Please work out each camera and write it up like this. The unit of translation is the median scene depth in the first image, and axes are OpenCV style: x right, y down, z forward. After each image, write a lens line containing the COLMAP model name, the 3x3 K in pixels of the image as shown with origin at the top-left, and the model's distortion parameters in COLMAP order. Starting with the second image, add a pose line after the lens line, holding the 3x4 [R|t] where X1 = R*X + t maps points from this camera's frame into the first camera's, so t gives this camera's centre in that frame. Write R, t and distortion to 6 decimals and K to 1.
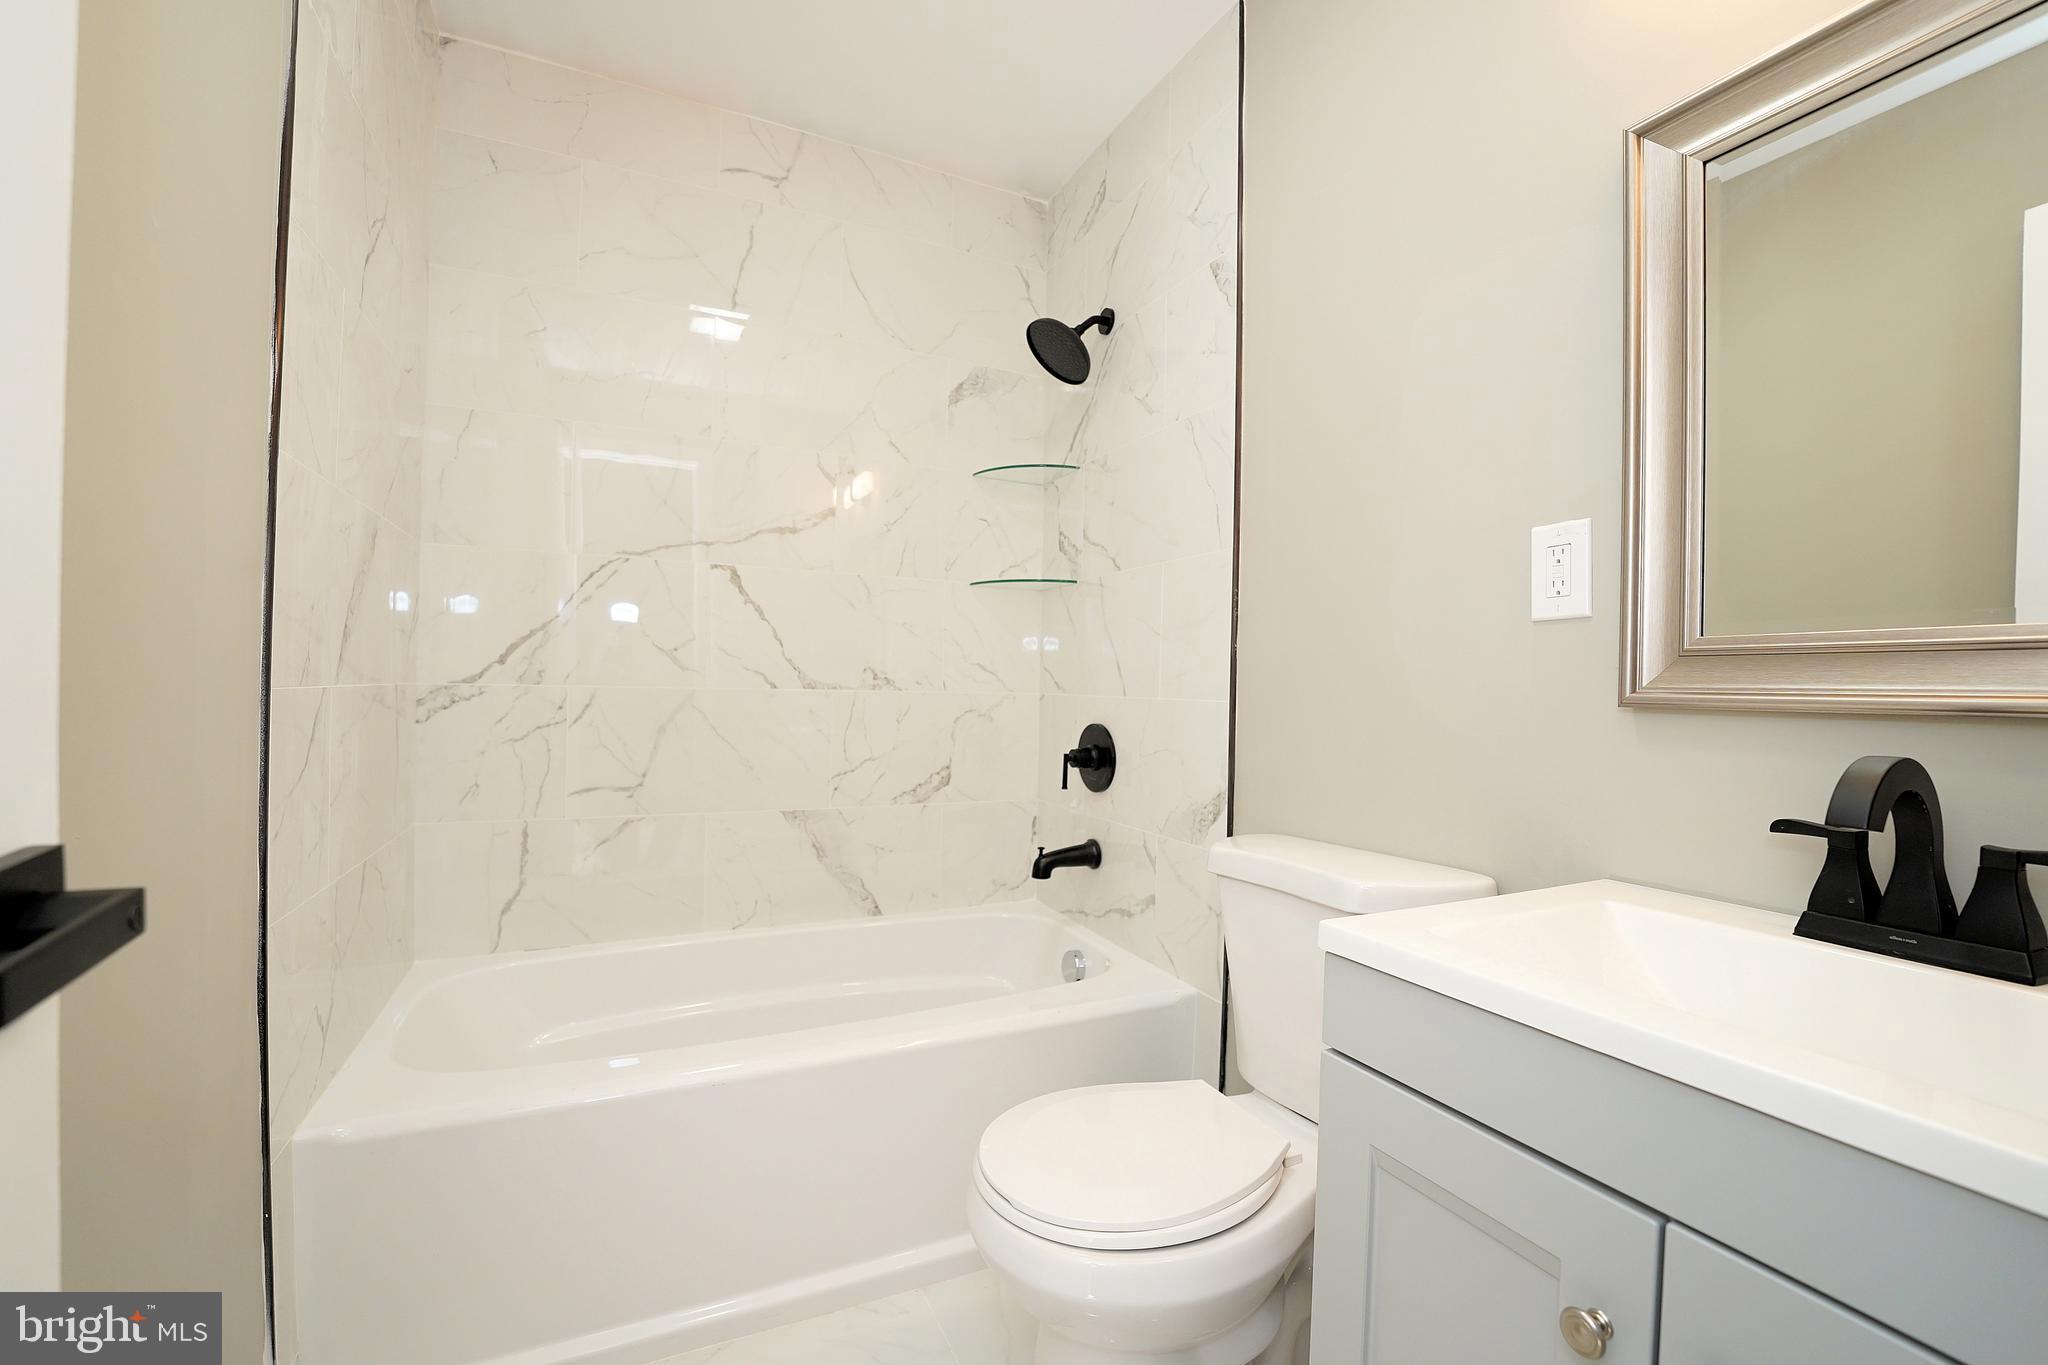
lens RADIAL K [[830.5, 0, 1035.4], [0, 830.5, 675.5], [0, 0, 1]] dist [-0.030508, 0.000262]
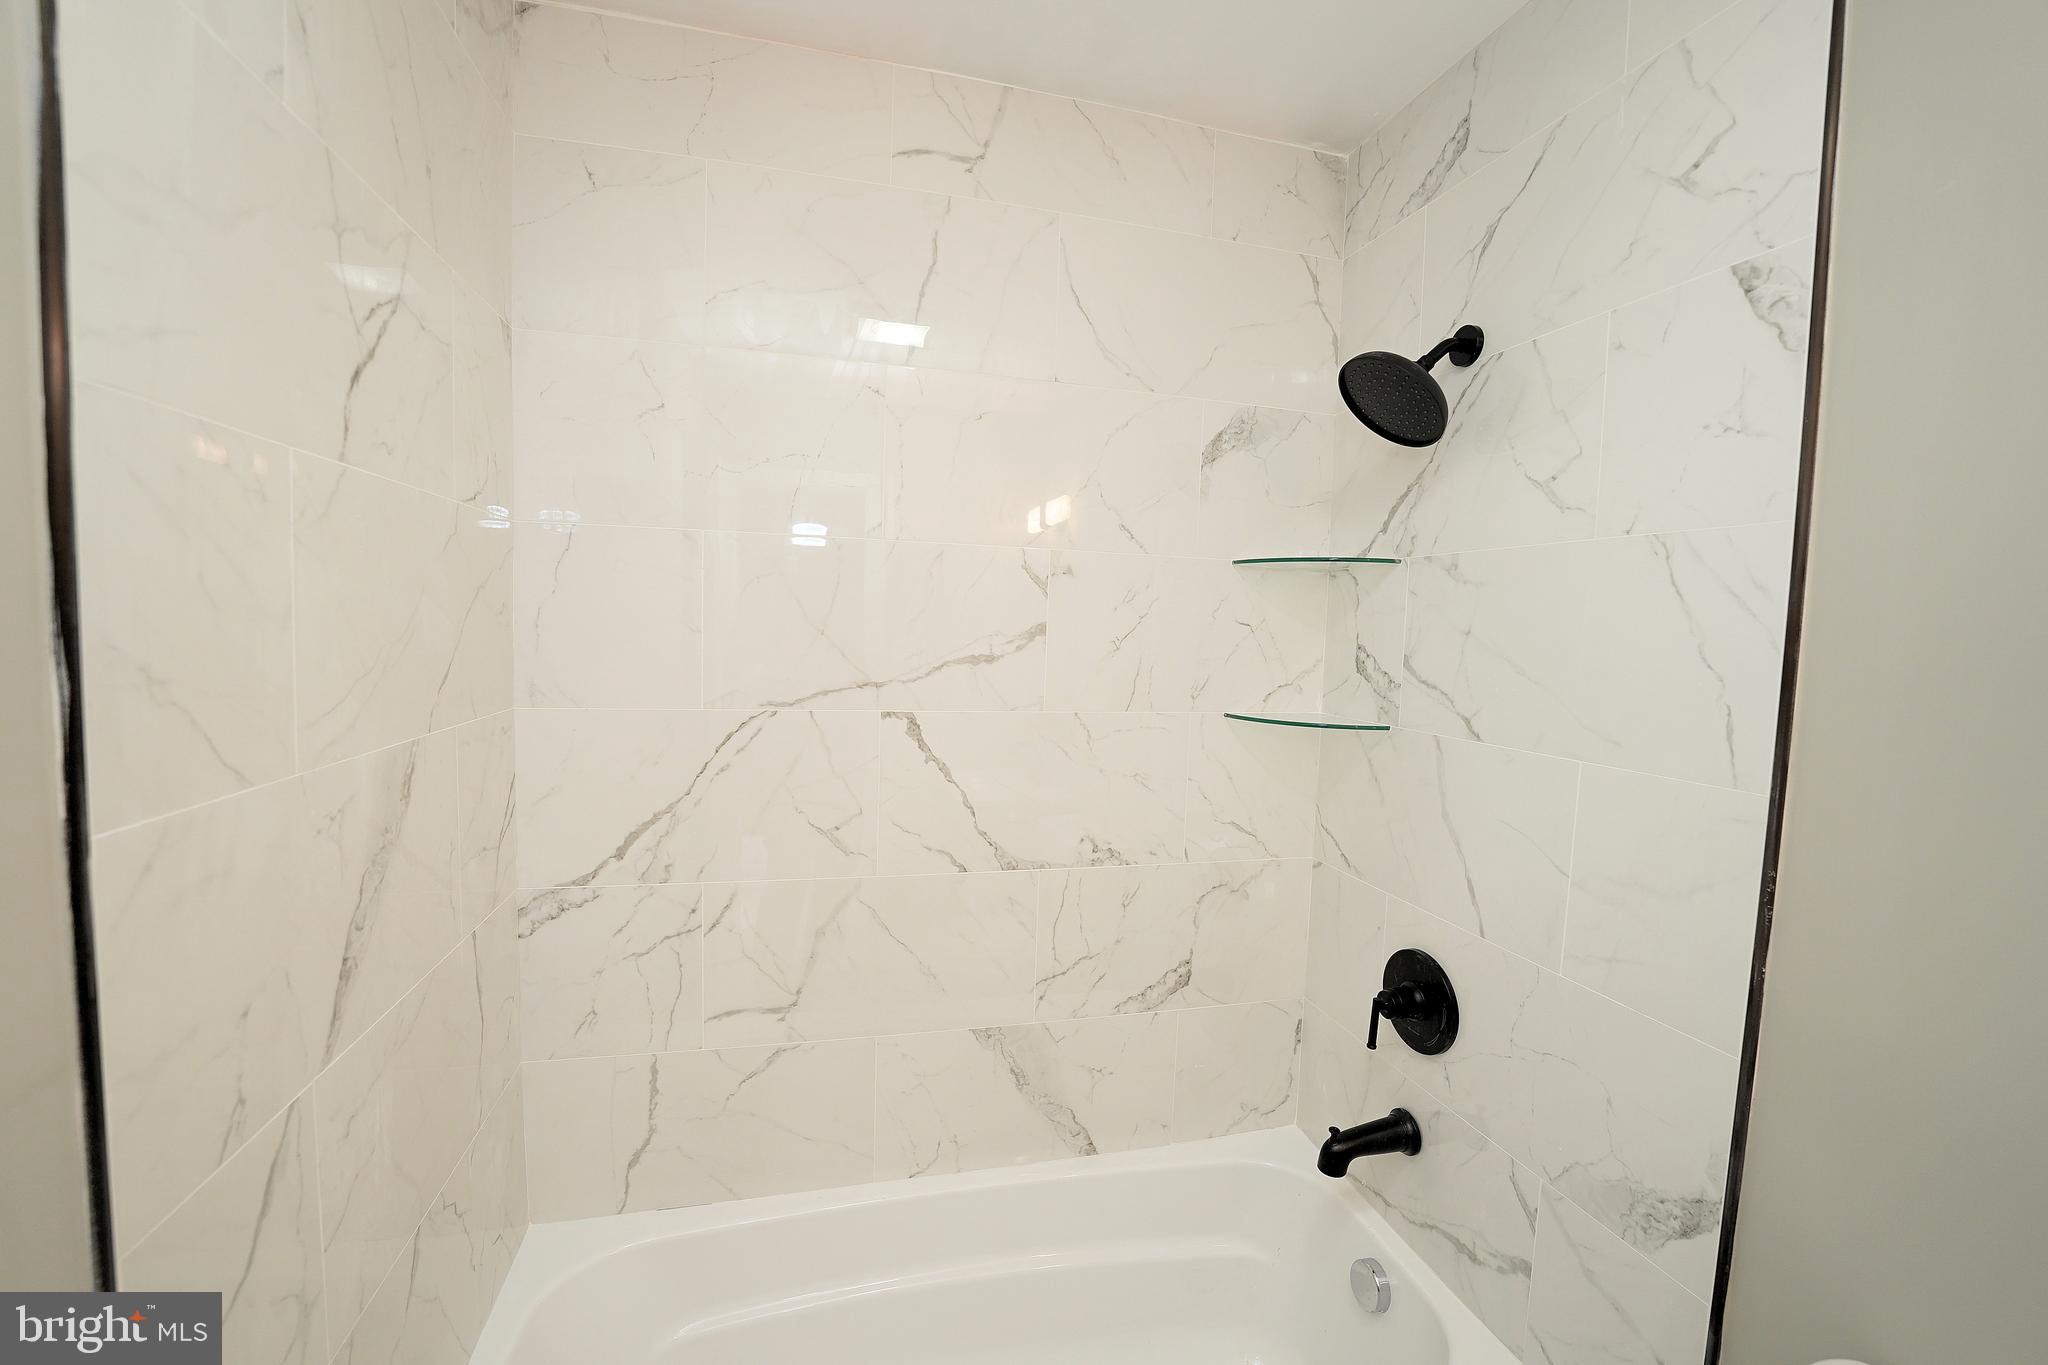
lens RADIAL K [[830.5, 0, 1035.4], [0, 830.5, 675.5], [0, 0, 1]] dist [-0.030508, 0.000262]
pose [[0.981243, 0.023536, -0.191335, -0.115978], [-0.012218, 0.998116, 0.060119, -0.208774], [0.192389, -0.056654, 0.979682, 0.298843]]
